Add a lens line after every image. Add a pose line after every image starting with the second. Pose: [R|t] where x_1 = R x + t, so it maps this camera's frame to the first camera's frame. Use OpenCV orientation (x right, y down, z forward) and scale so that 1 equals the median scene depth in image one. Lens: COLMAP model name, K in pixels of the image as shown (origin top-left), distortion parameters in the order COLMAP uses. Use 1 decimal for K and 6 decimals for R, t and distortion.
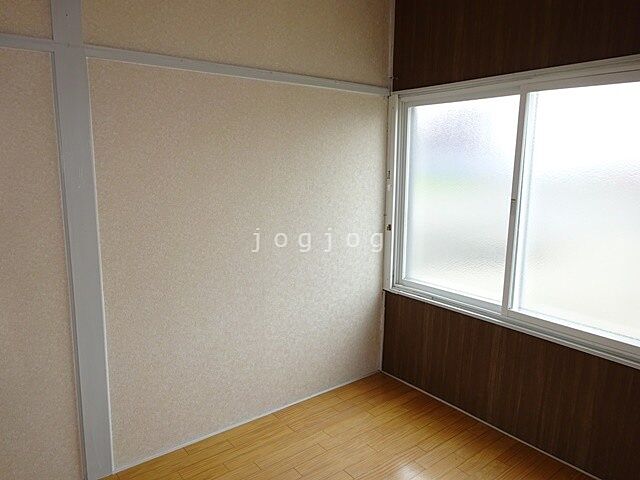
lens RADIAL K [[471.4, 0, 320.0], [0, 471.4, 240.0], [0, 0, 1]] dist [-0.003462, 0.001736]
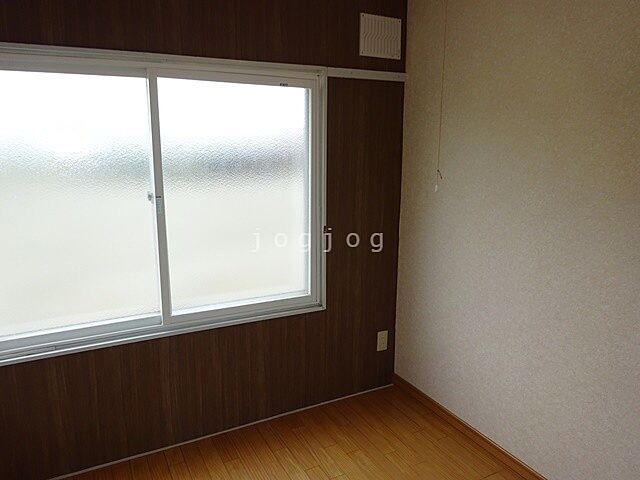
lens RADIAL K [[471.4, 0, 320.0], [0, 471.4, 240.0], [0, 0, 1]] dist [-0.003462, 0.001736]
pose [[0.166526, -0.195999, 0.966361, -0.426616], [0.168097, 0.971342, 0.168042, -0.105863], [-0.971603, 0.134459, 0.194701, 0.543589]]
